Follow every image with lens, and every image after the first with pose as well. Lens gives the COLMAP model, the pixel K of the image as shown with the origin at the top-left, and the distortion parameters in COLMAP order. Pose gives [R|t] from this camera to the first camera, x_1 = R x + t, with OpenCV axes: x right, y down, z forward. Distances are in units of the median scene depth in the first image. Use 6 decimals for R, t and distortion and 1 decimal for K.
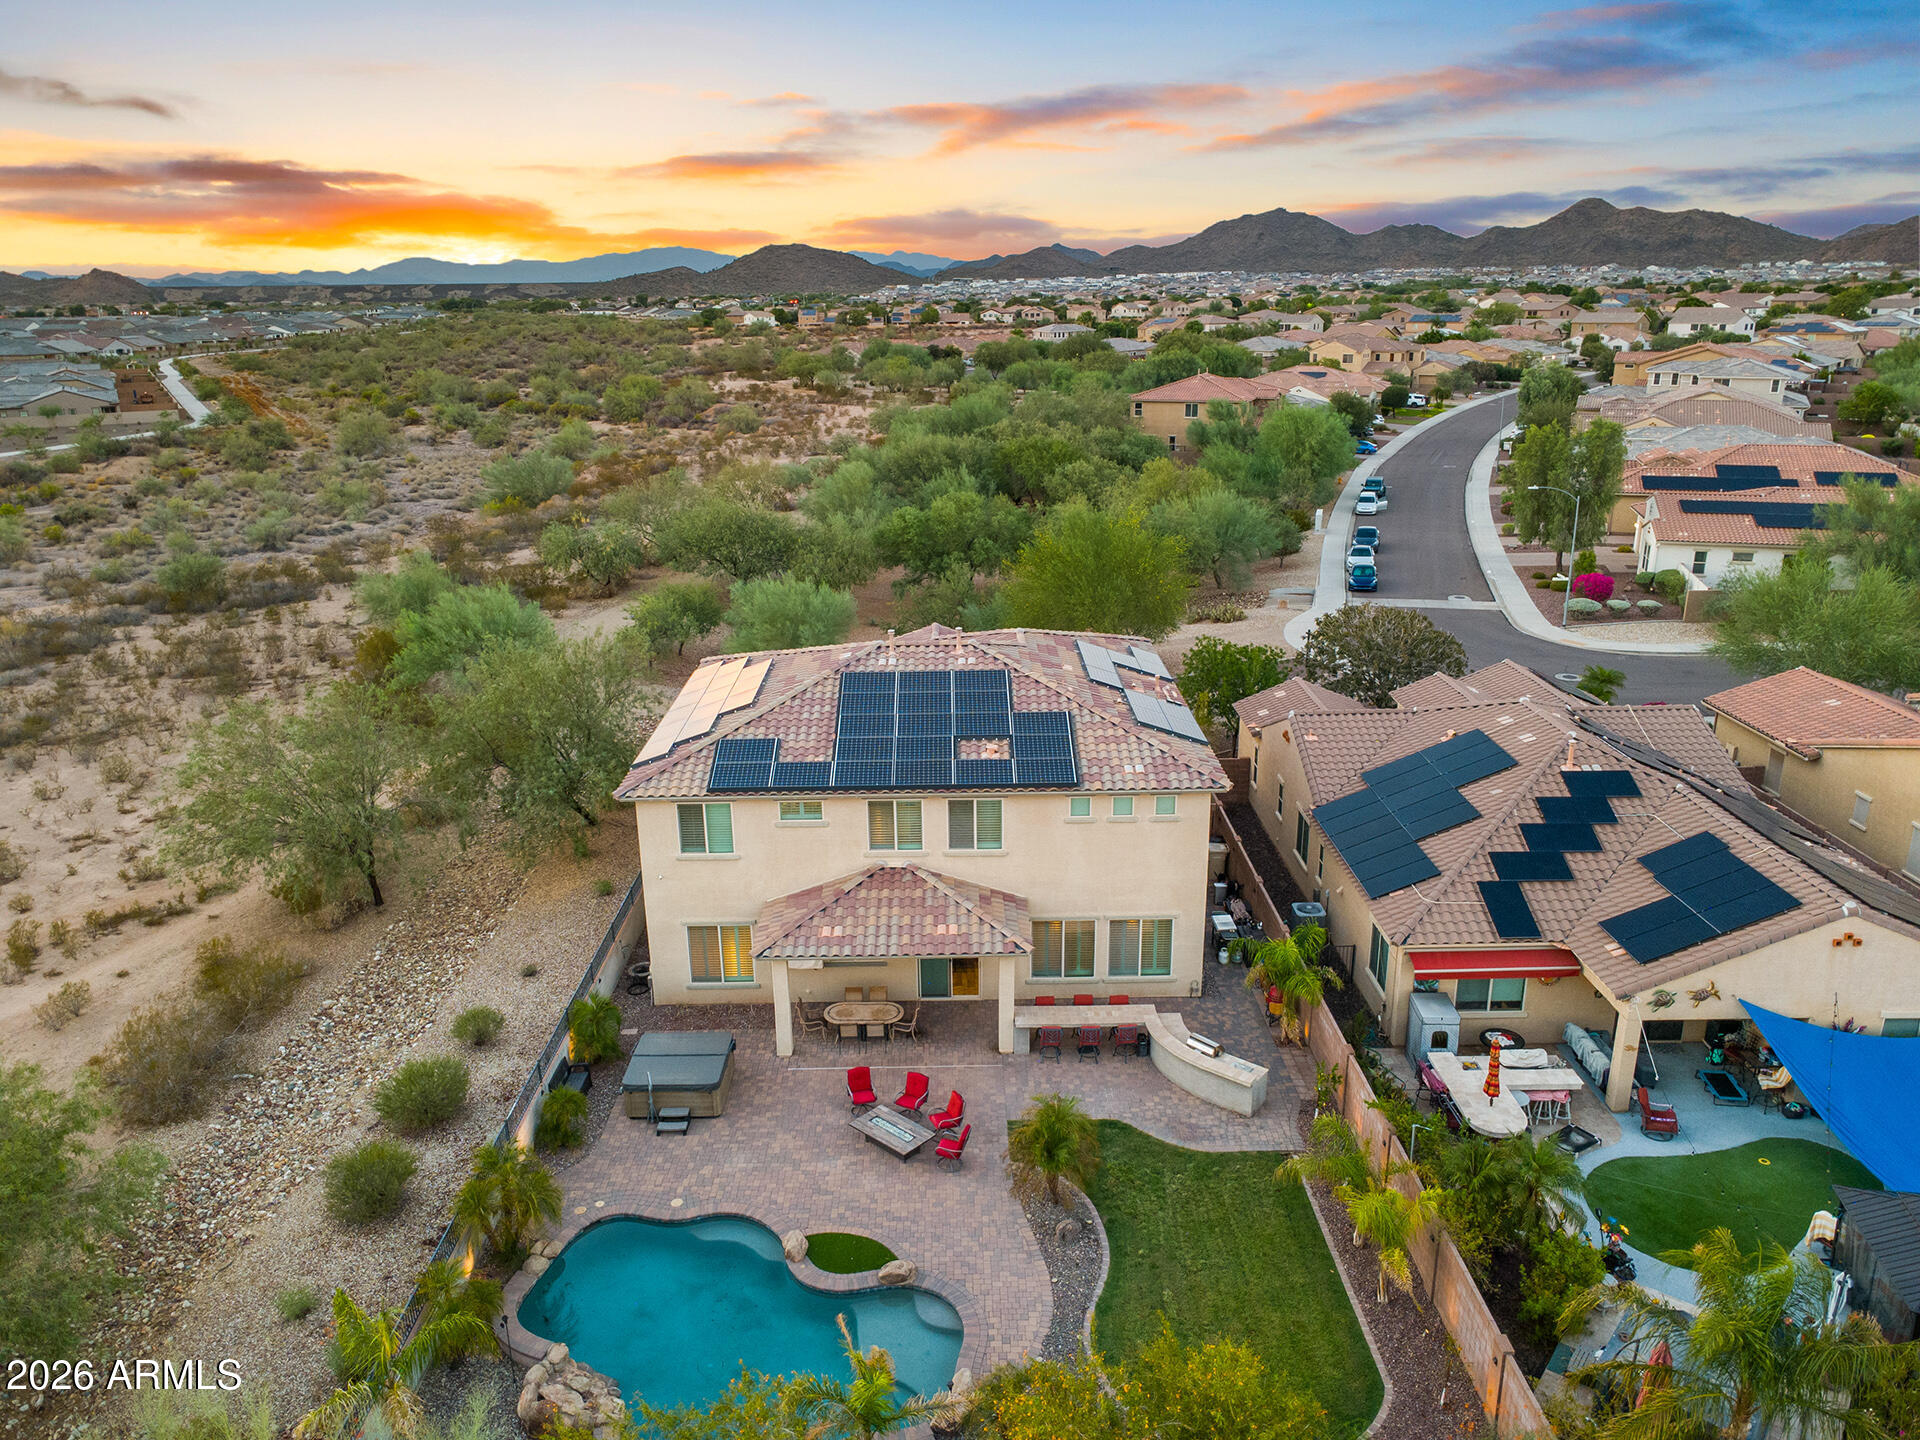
lens RADIAL K [[1346.9, 0, 958.8], [0, 1346.9, 718.9], [0, 0, 1]] dist [0.000702, 0.004276]
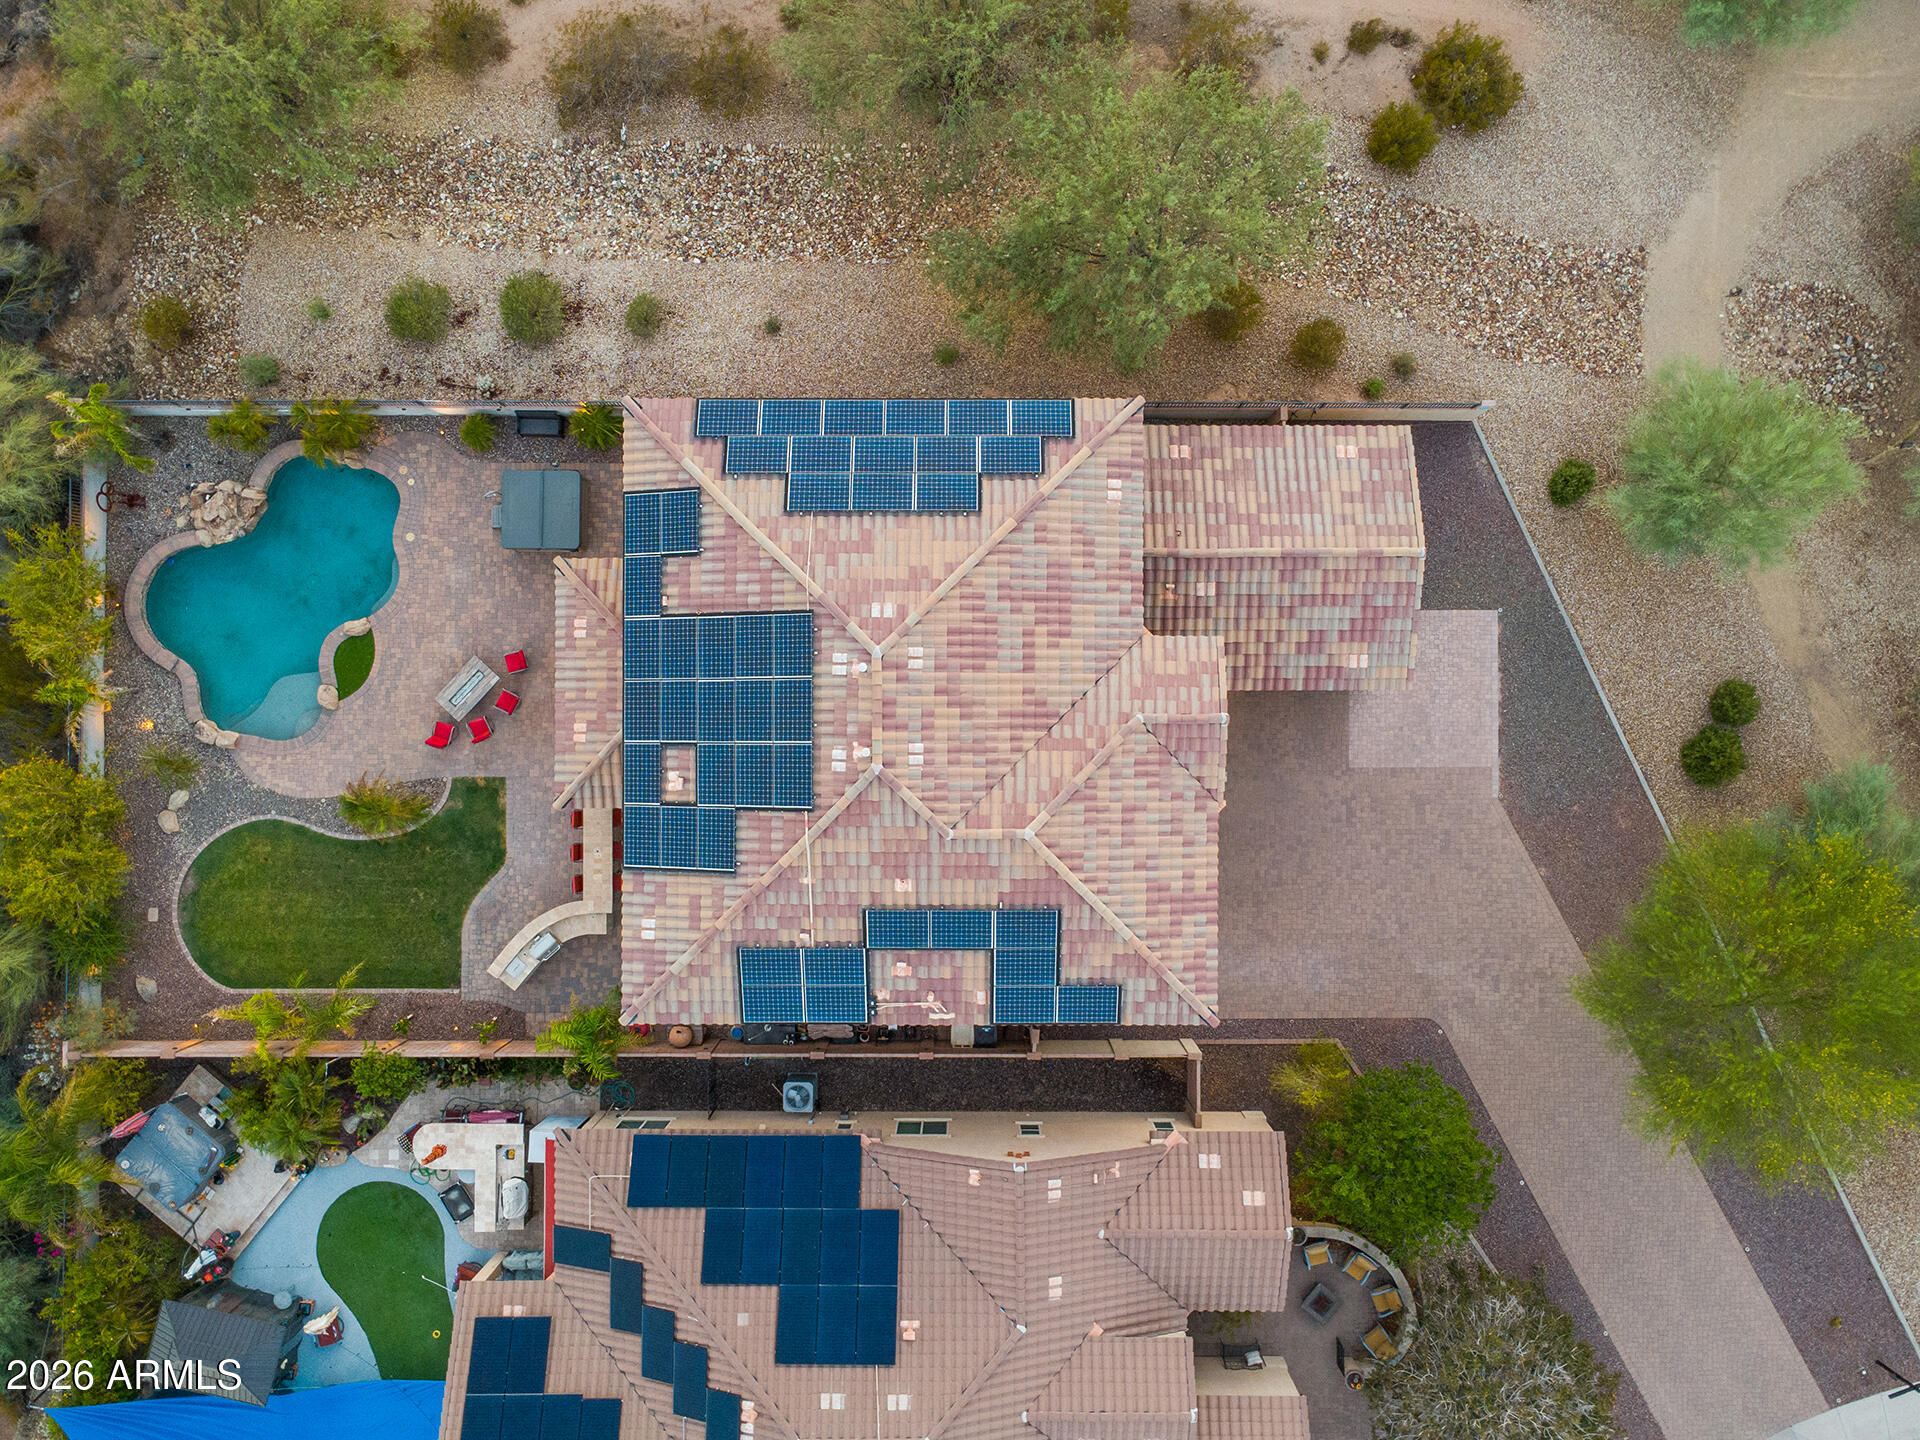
lens RADIAL K [[1384.8, 0, 968.3], [0, 1384.8, 716.5], [0, 0, 1]] dist [0.001457, -0.003160]
pose [[-0.008815, 0.999946, 0.005481, -0.029080], [-0.301535, -0.007885, 0.953422, -0.966618], [0.953414, 0.006752, 0.301588, 0.910419]]
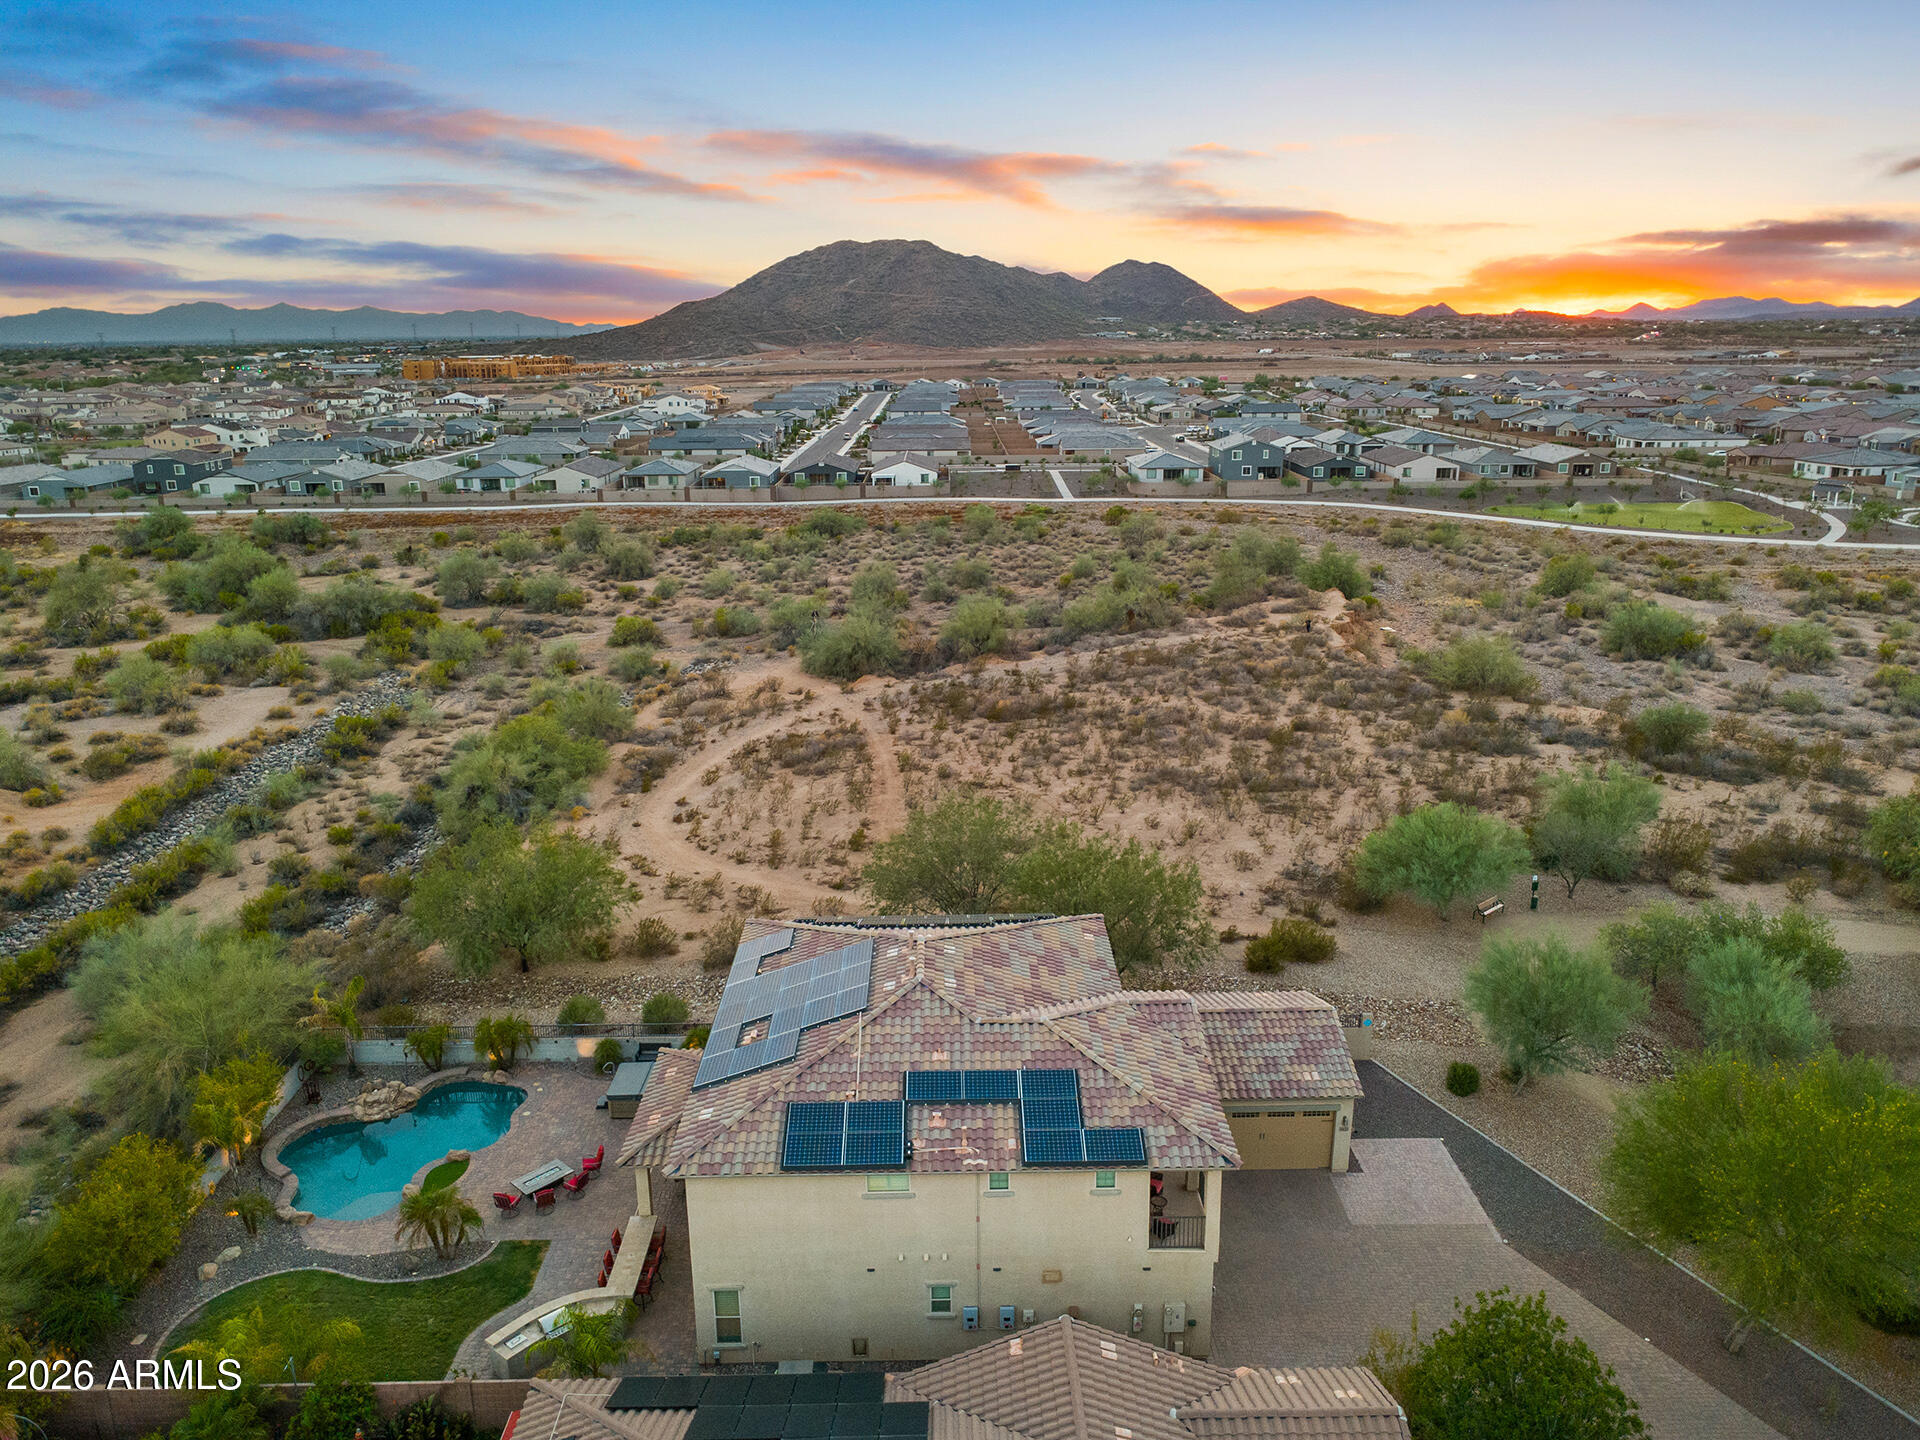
lens RADIAL K [[1369.3, 0, 954.6], [0, 1369.3, 710.3], [0, 0, 1]] dist [0.004183, 0.004790]
pose [[0.001570, 0.280684, -0.959799, 1.066285], [-0.293494, 0.917661, 0.267880, -0.594960], [0.955960, 0.281274, 0.083820, 0.998326]]
